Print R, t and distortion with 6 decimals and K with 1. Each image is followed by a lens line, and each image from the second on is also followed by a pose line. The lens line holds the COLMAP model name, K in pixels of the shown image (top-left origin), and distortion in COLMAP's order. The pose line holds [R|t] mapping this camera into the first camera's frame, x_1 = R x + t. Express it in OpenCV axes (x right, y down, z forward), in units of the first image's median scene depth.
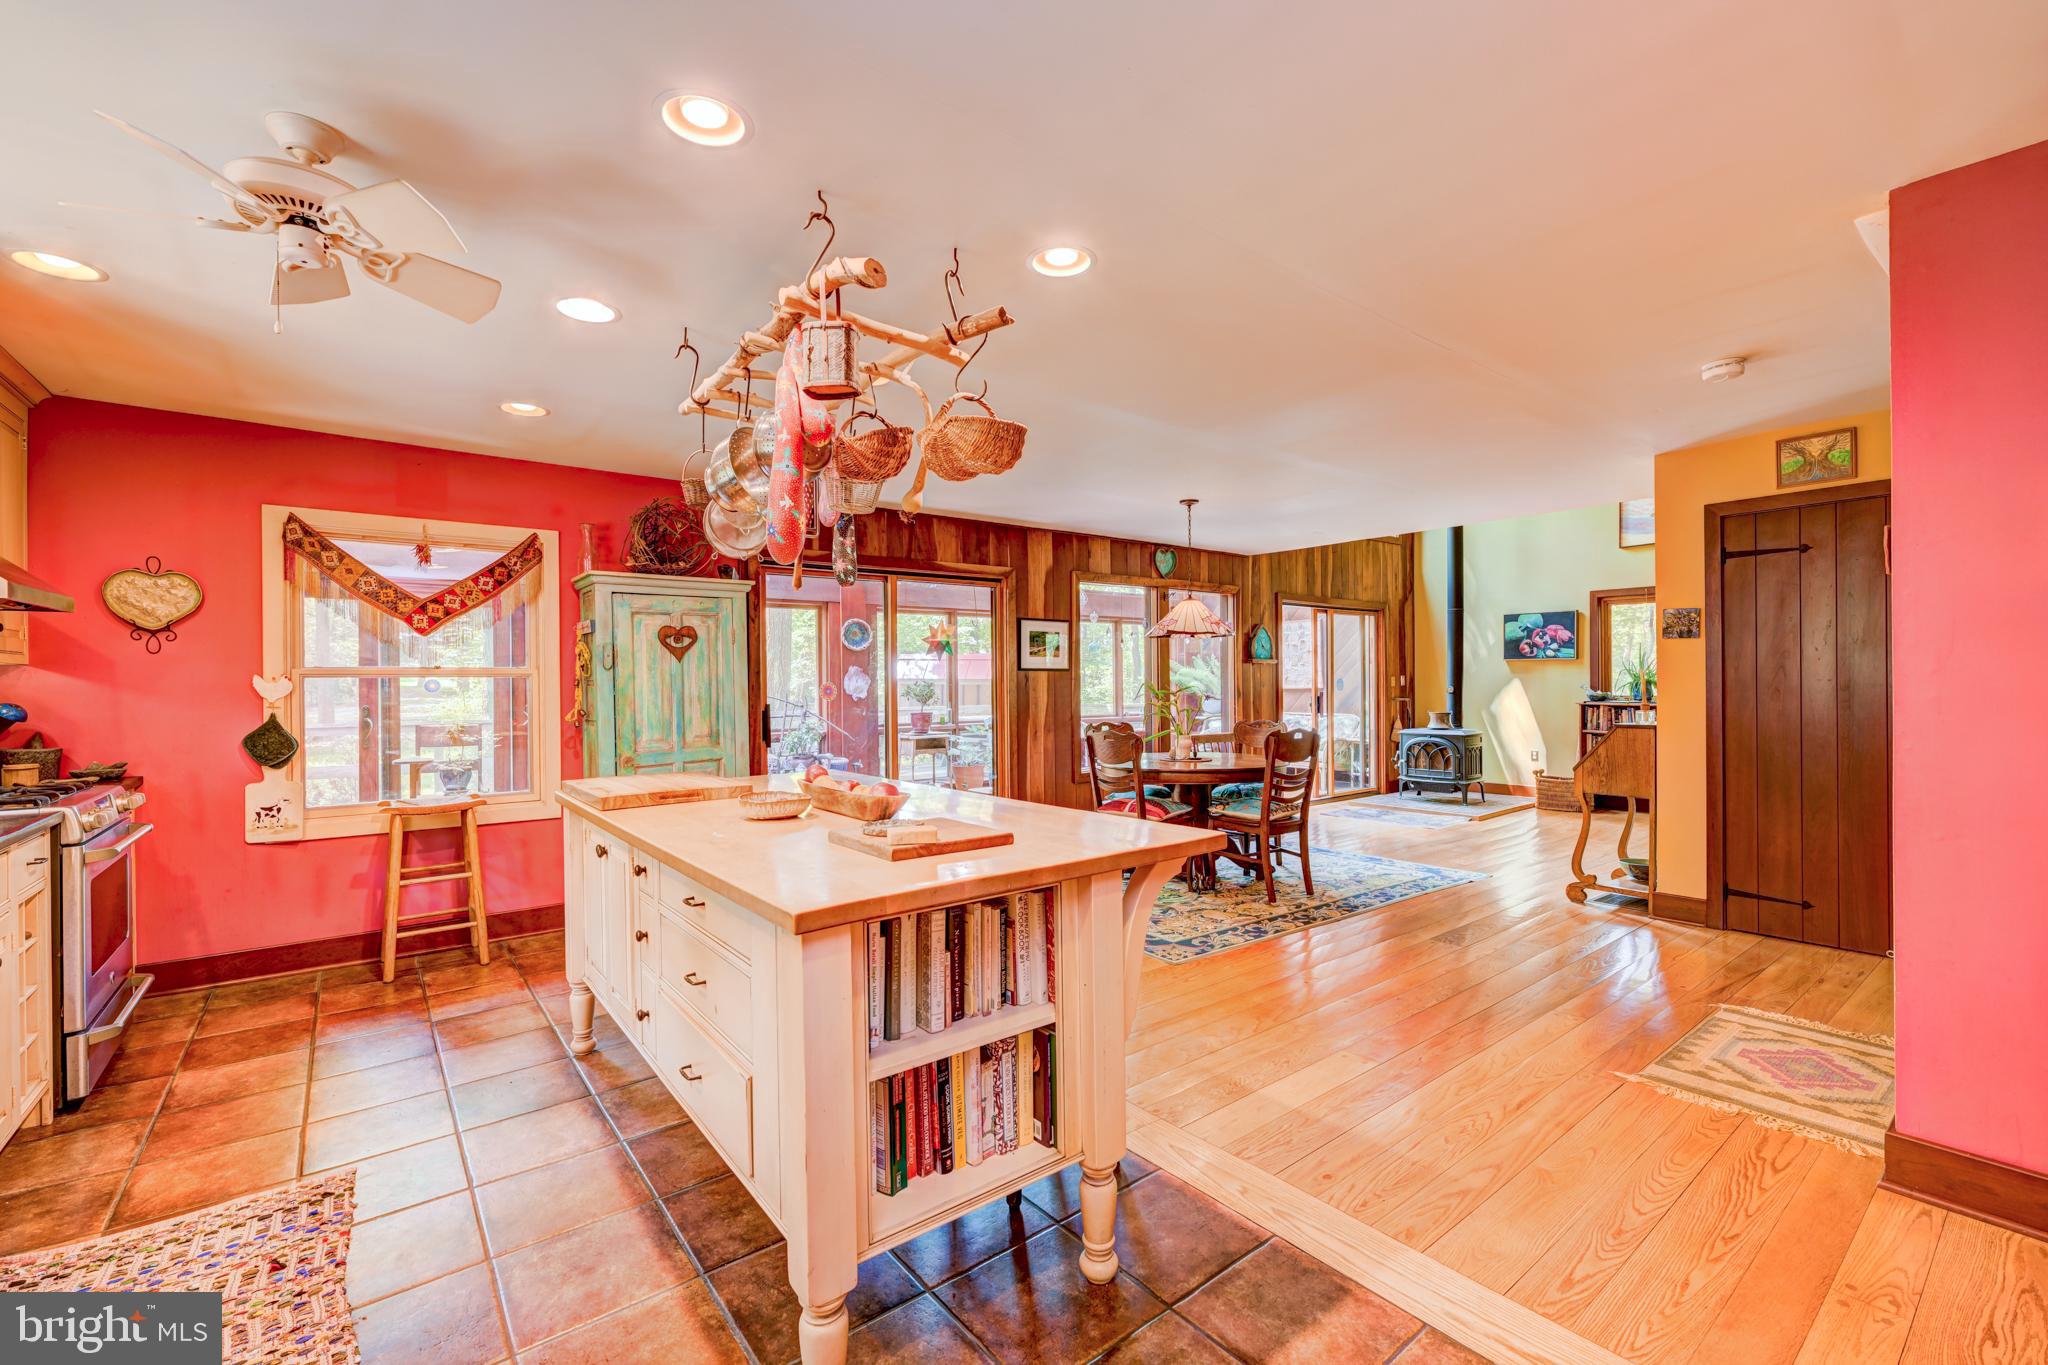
lens RADIAL K [[852.8, 0, 1018.0], [0, 852.8, 684.2], [0, 0, 1]] dist [0.001274, 0.000003]
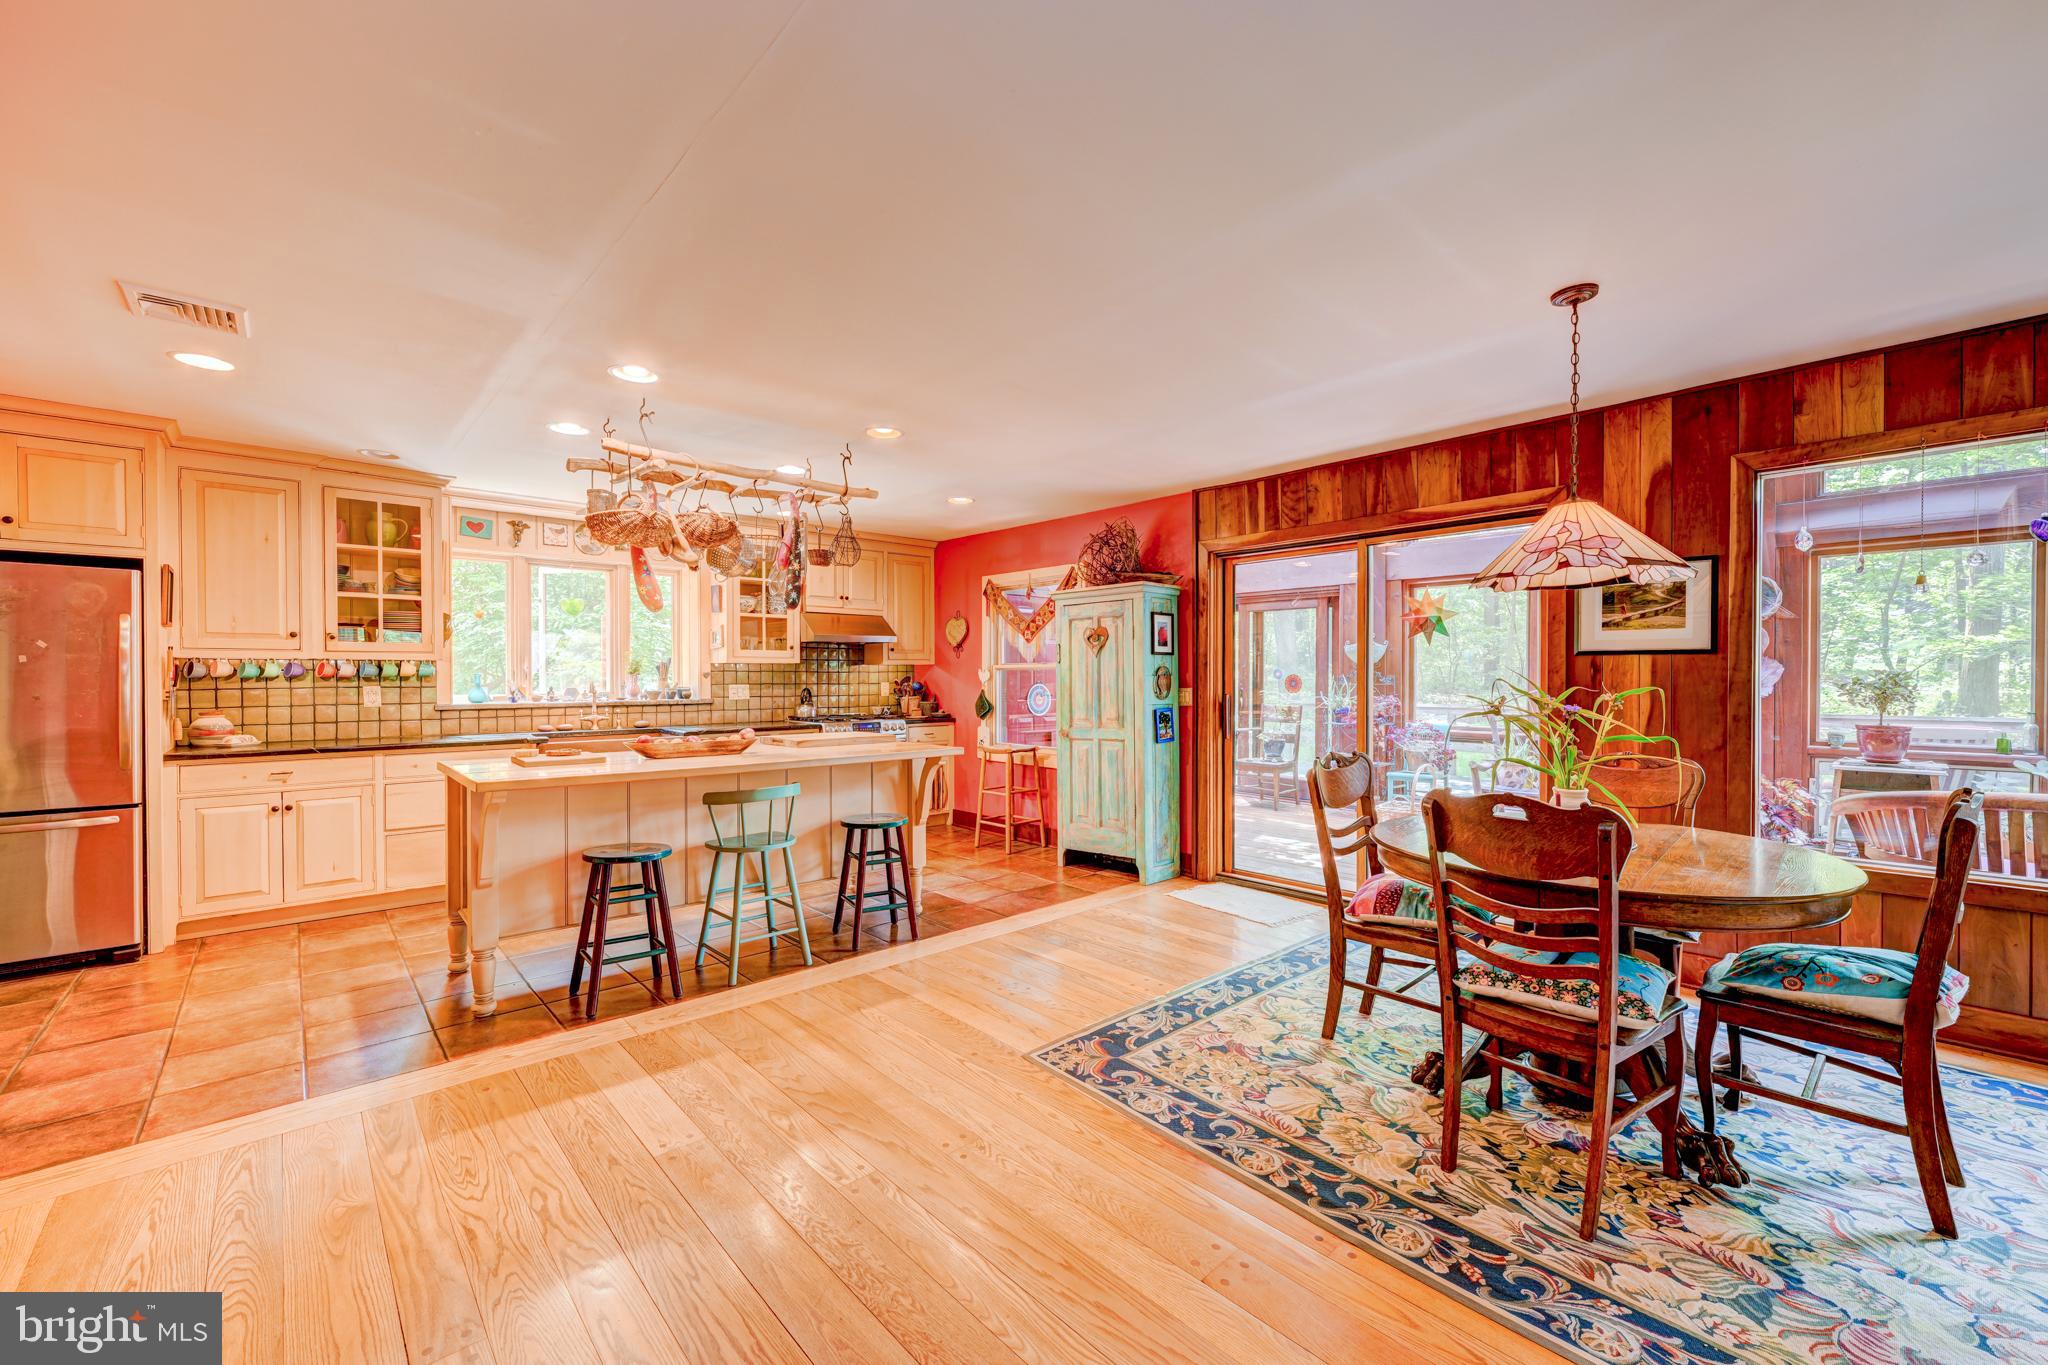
lens RADIAL K [[808.9, 0, 1035.2], [0, 808.9, 685.2], [0, 0, 1]] dist [0.000106, 0.000100]
pose [[0.098545, 0.019804, -0.994935, 0.764370], [0.000423, 0.999801, 0.019943, -0.008696], [0.995132, -0.002387, 0.098517, 0.814996]]
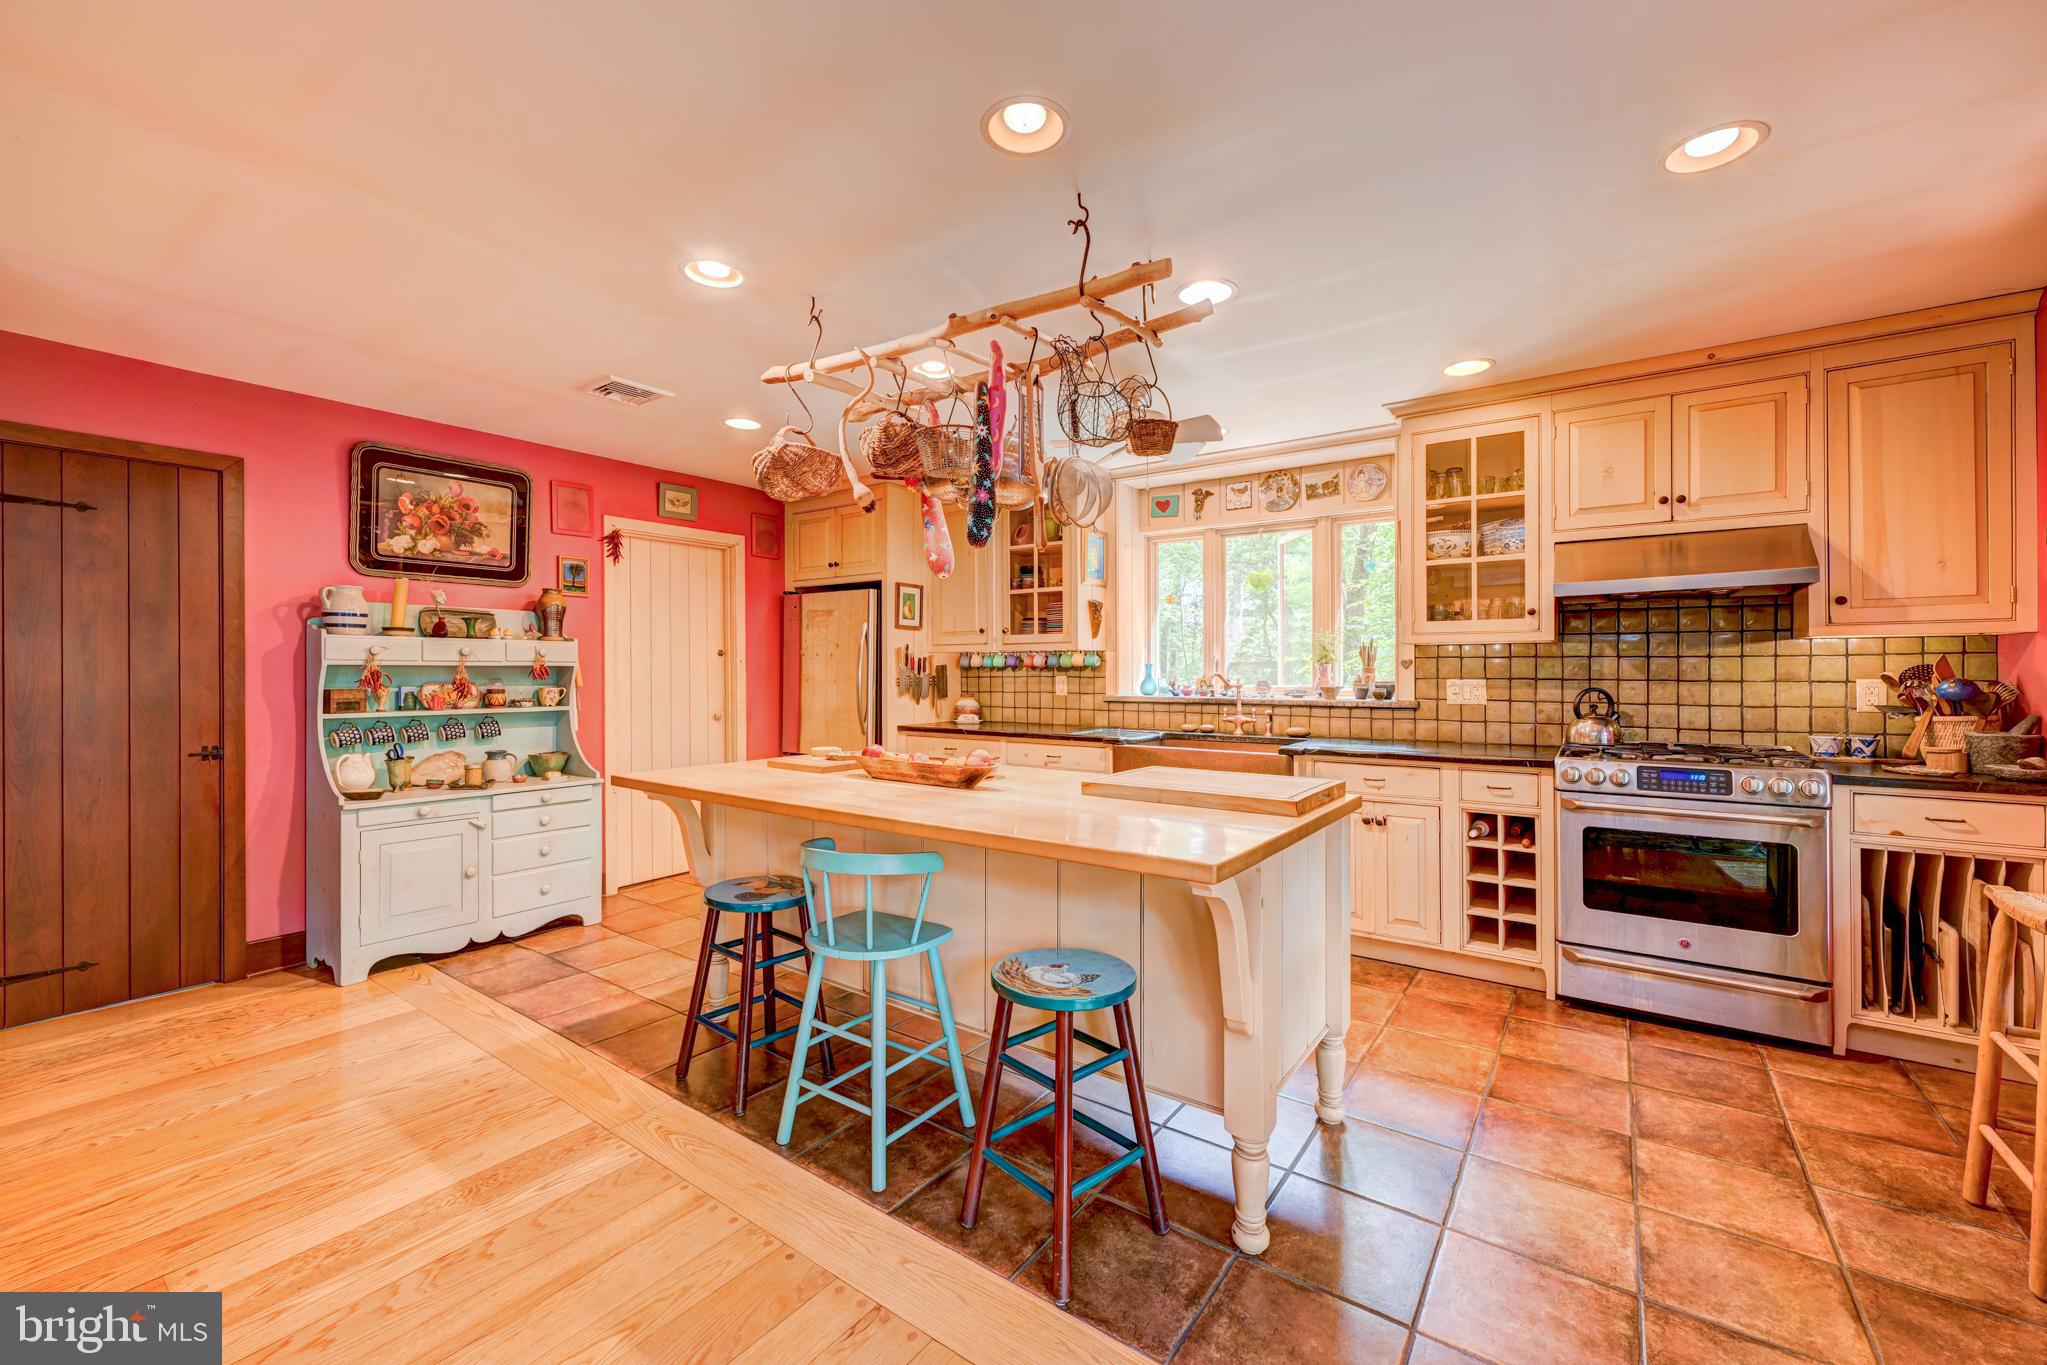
lens RADIAL K [[808.5, 0, 1025.4], [0, 808.5, 668.1], [0, 0, 1]] dist [0.000106, 0.000100]
pose [[-0.953082, 0.009104, -0.302574, -0.005608], [0.009608, 0.999954, -0.000178, 0.002241], [0.302559, -0.003077, -0.953126, 1.116033]]
